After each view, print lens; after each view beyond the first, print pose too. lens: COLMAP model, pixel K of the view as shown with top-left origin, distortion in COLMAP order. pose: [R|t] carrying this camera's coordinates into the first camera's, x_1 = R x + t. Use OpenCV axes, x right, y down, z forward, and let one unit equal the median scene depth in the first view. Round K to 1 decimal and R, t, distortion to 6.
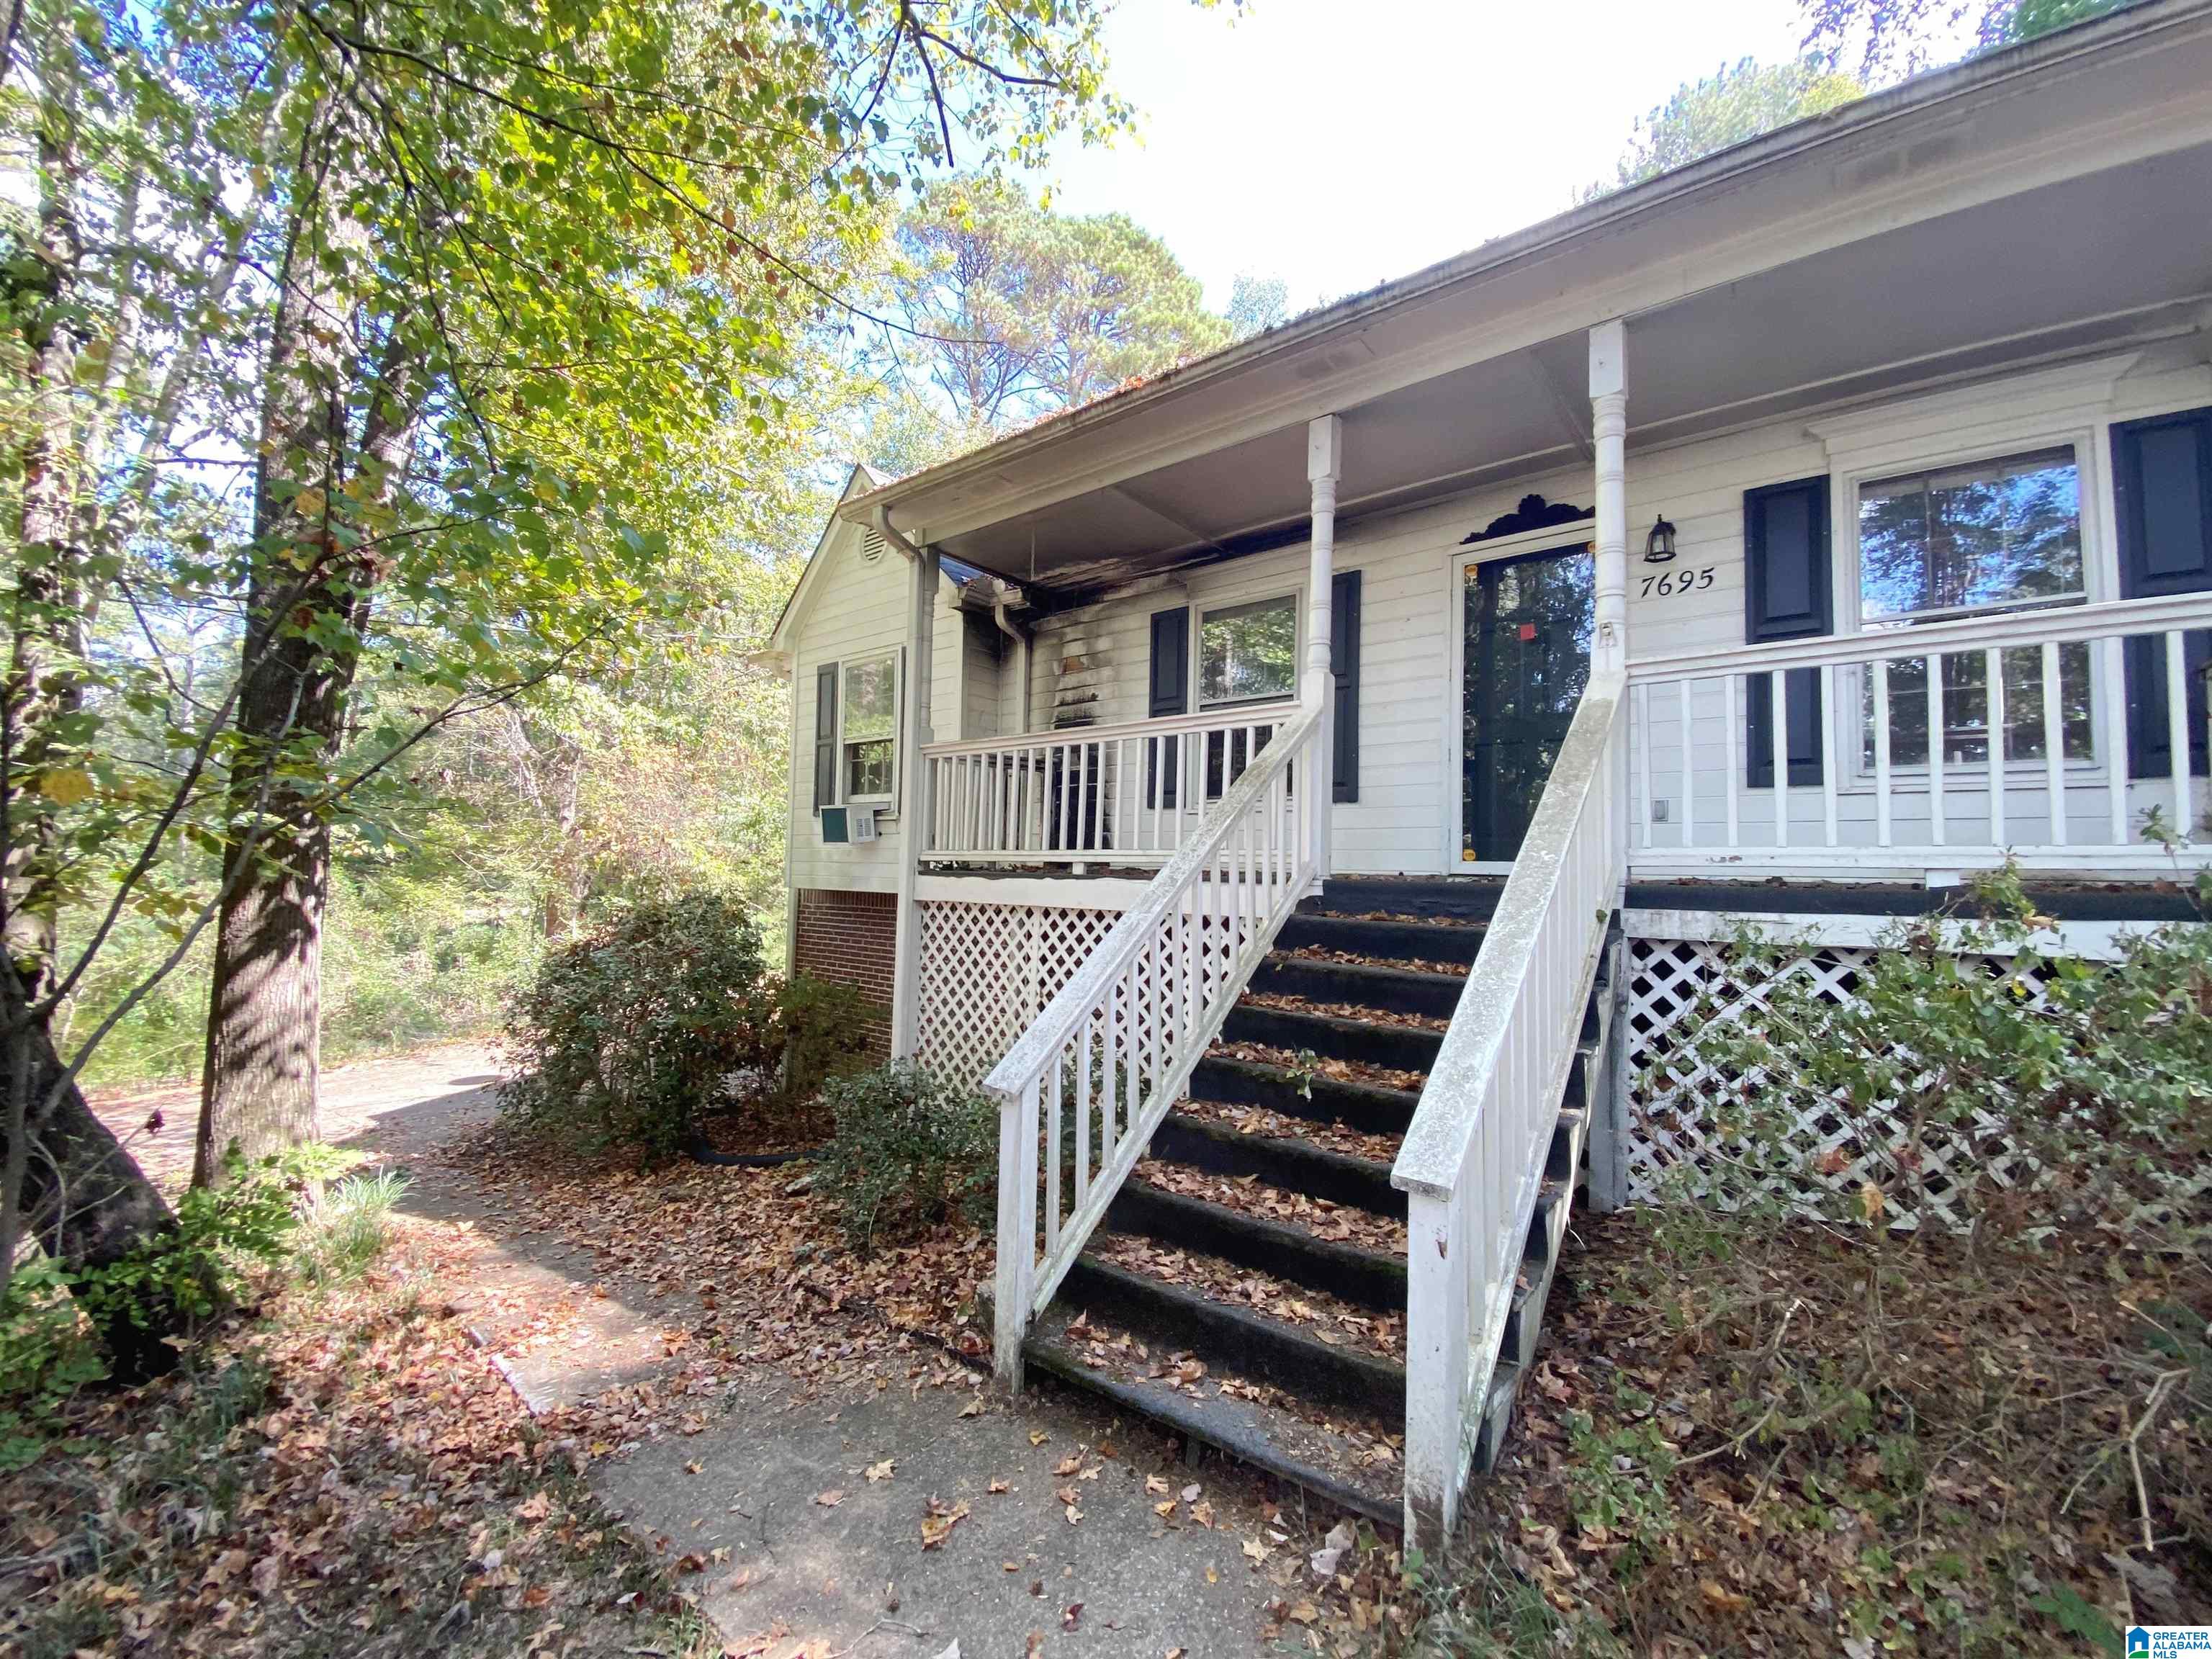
lens RADIAL K [[881.5, 0, 1093.2], [0, 881.5, 832.5], [0, 0, 1]] dist [-0.001472, -0.011824]
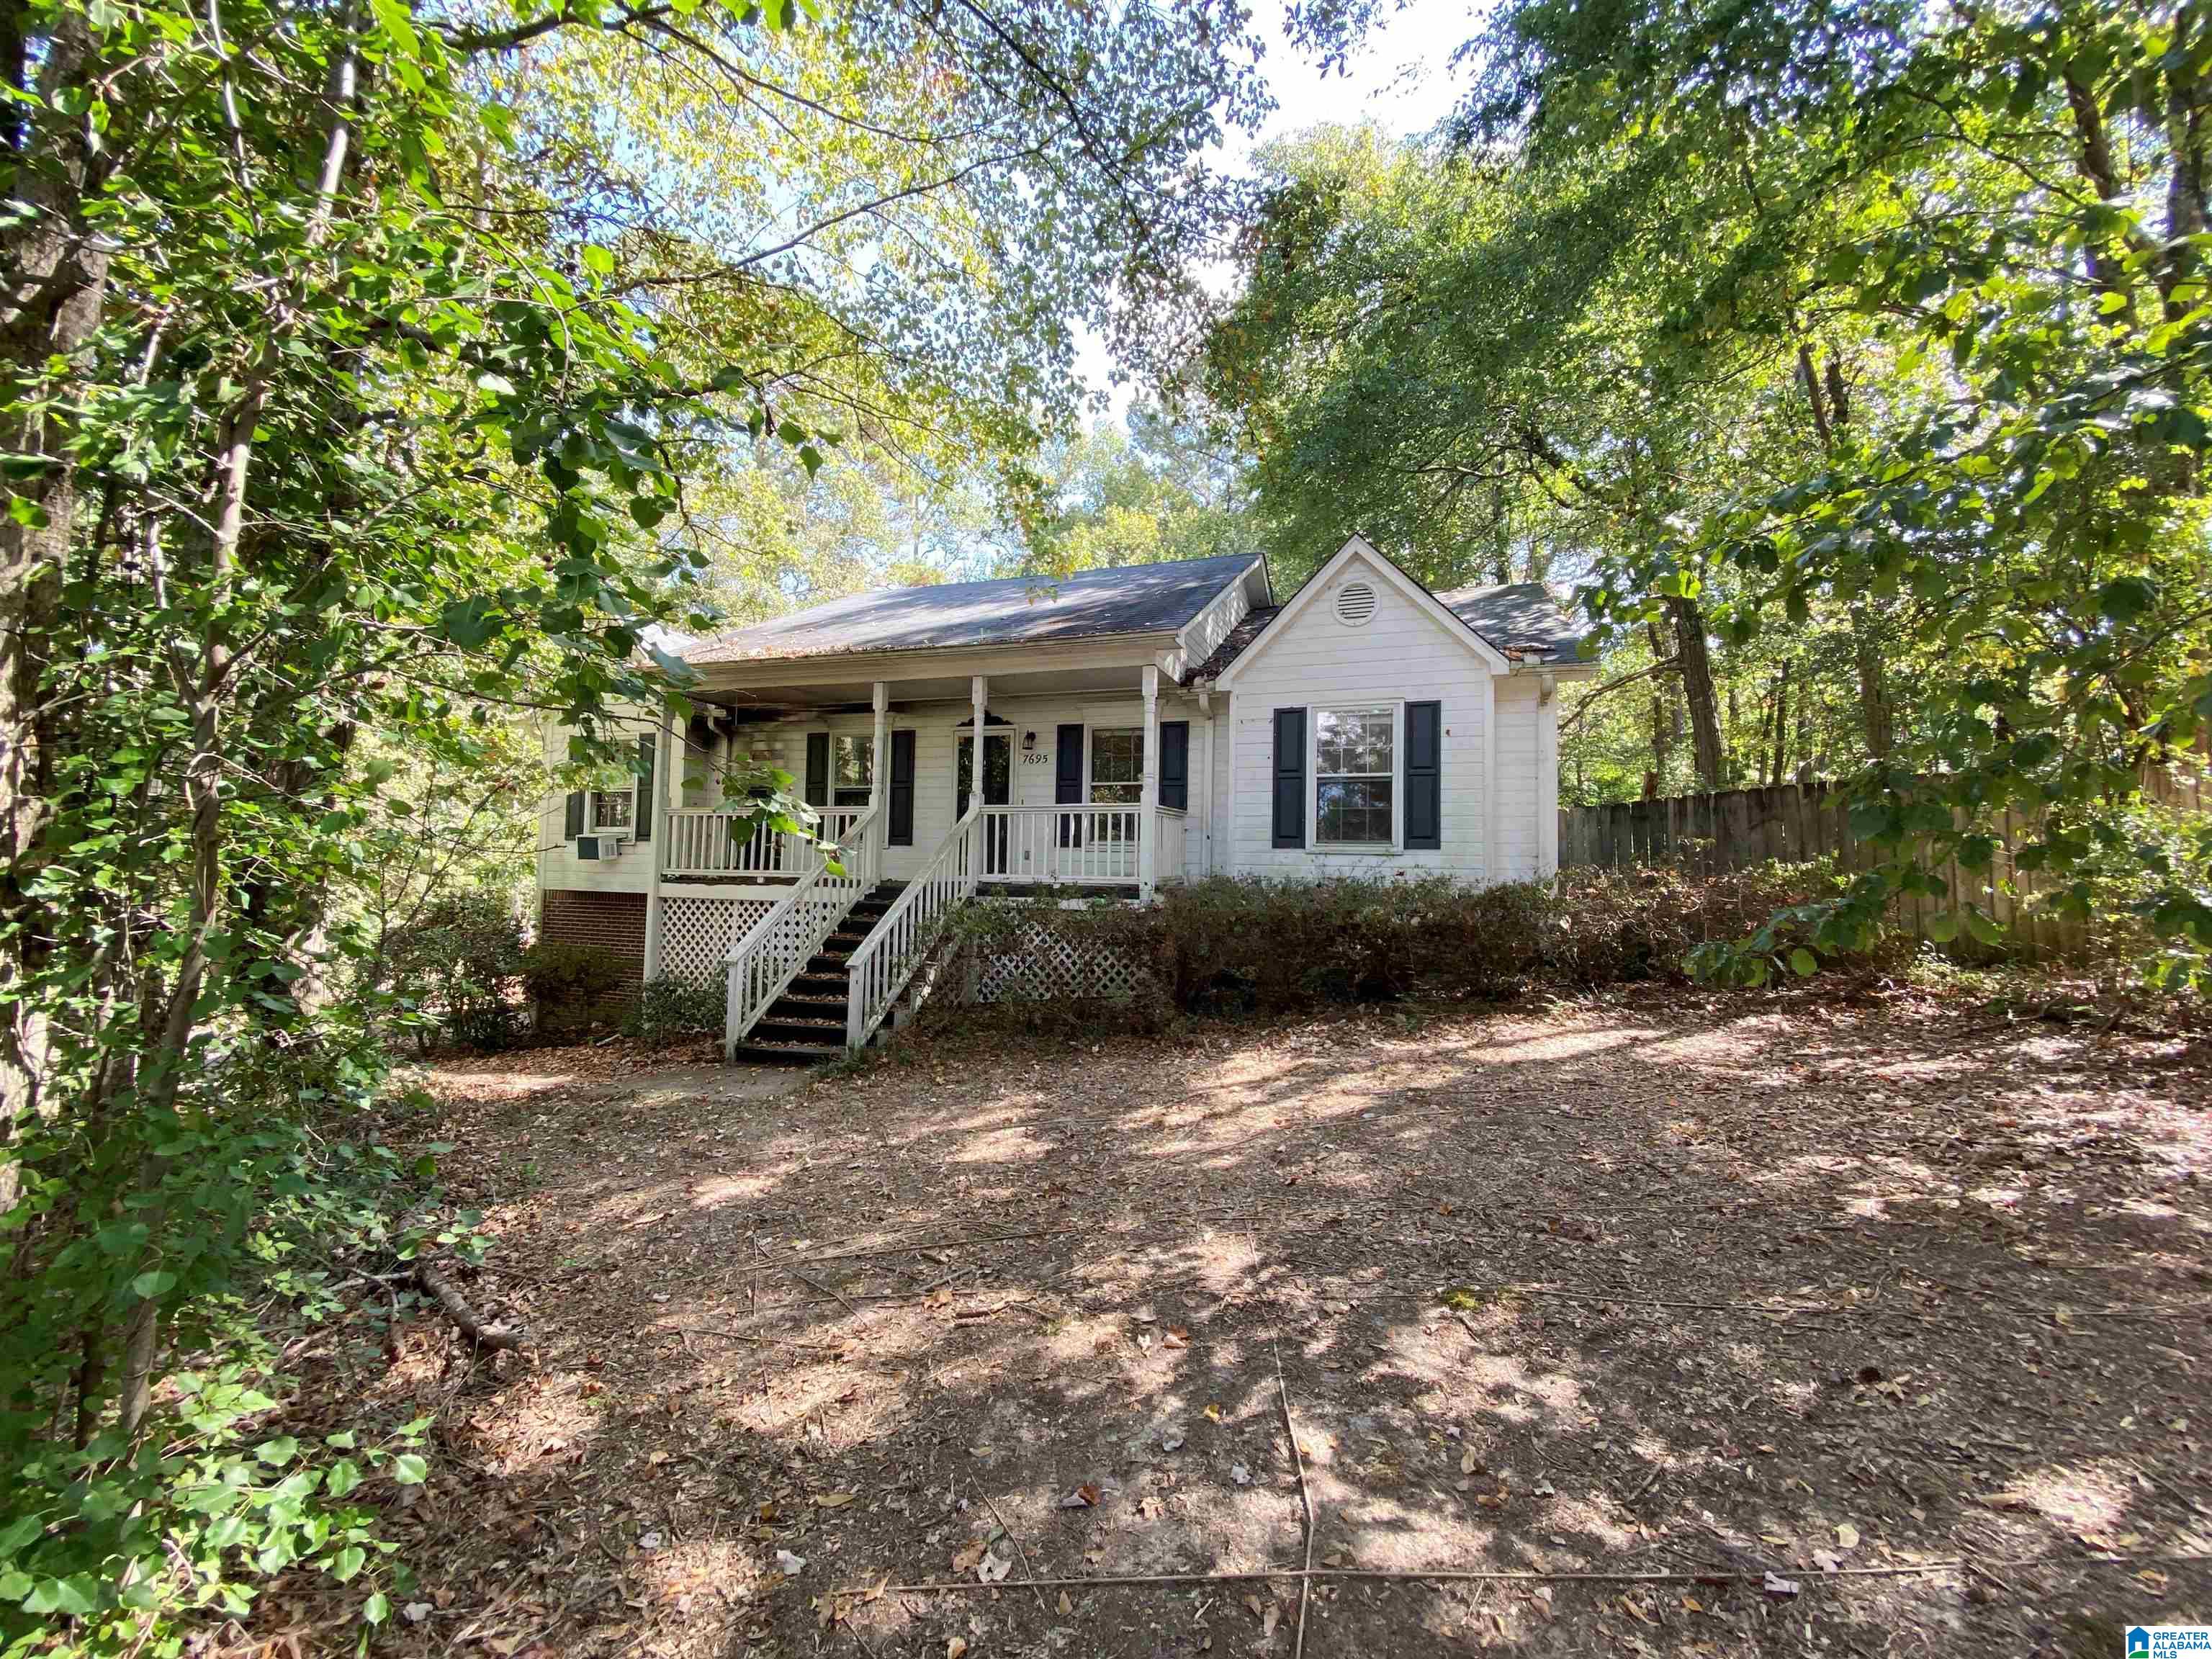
lens RADIAL K [[881.5, 0, 1118.4], [0, 881.5, 836.8], [0, 0, 1]] dist [-0.001472, -0.011824]
pose [[0.933436, 0.013759, 0.358480, 0.023068], [-0.017243, 0.999830, 0.006524, -0.081530], [-0.358329, -0.012271, 0.933515, -1.109627]]
